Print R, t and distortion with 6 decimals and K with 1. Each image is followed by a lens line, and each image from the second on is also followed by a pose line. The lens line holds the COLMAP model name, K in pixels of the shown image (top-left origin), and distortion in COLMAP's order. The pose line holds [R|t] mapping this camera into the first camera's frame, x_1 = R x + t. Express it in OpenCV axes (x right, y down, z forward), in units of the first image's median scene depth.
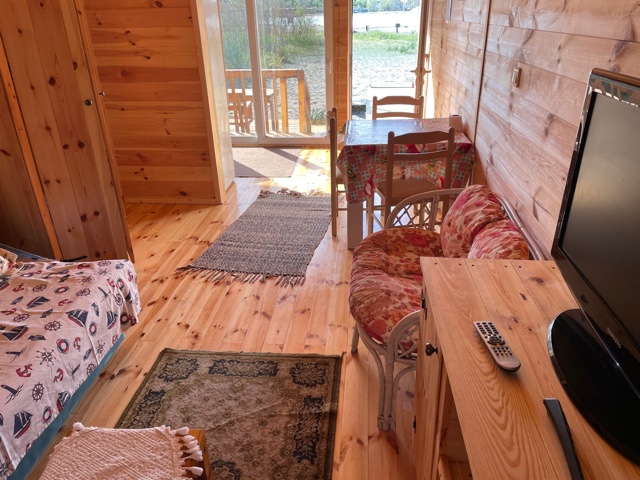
lens RADIAL K [[480.0, 0, 326.1], [0, 480.0, 240.8], [0, 0, 1]] dist [0.059089, -0.092034]
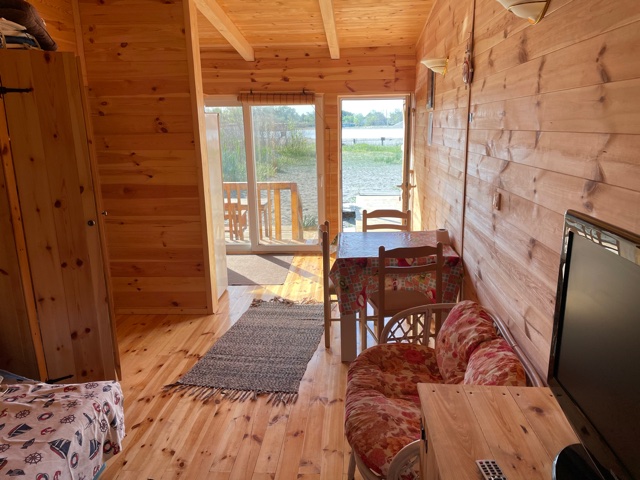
lens RADIAL K [[480.0, 0, 326.2], [0, 480.0, 235.5], [0, 0, 1]] dist [0.059089, -0.092034]
pose [[0.999805, -0.003543, 0.019402, -0.005181], [0.007665, 0.976201, -0.216732, -0.027858], [-0.018172, 0.216838, 0.976038, -0.016992]]
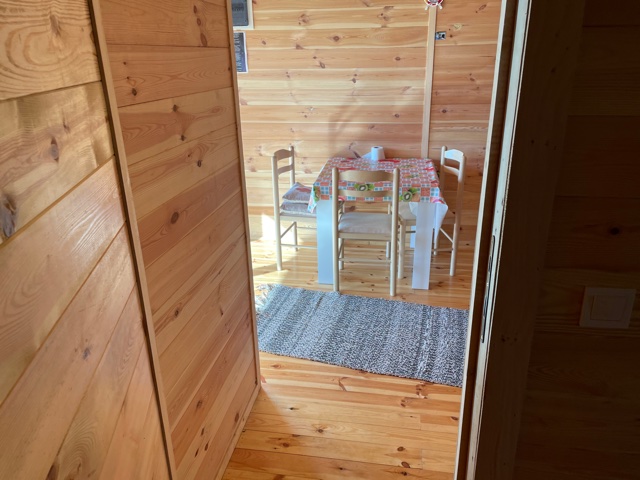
lens RADIAL K [[480.0, 0, 319.8], [0, 480.0, 238.1], [0, 0, 1]] dist [0.059089, -0.092034]
pose [[0.089472, -0.339997, 0.936161, -1.110189], [0.439894, 0.856776, 0.269124, -0.563667], [-0.893582, 0.387732, 0.226220, 1.218423]]
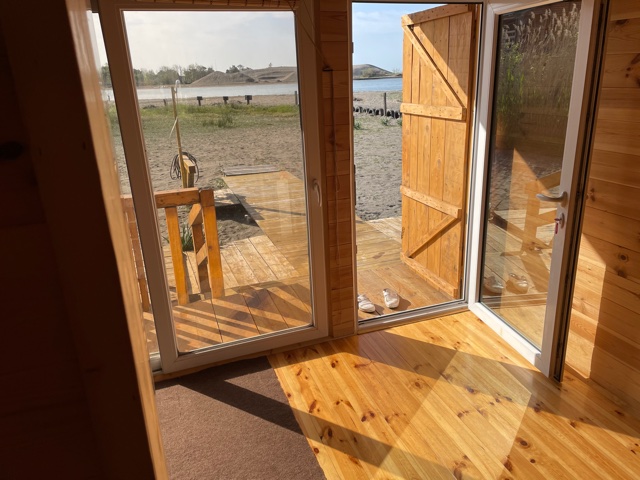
lens RADIAL K [[480.0, 0, 326.7], [0, 480.0, 235.0], [0, 0, 1]] dist [0.059089, -0.092034]
pose [[0.911638, -0.141550, 0.385848, -0.367494], [0.193929, 0.975886, -0.100187, -0.586374], [-0.362363, 0.166161, 0.917106, 1.240078]]
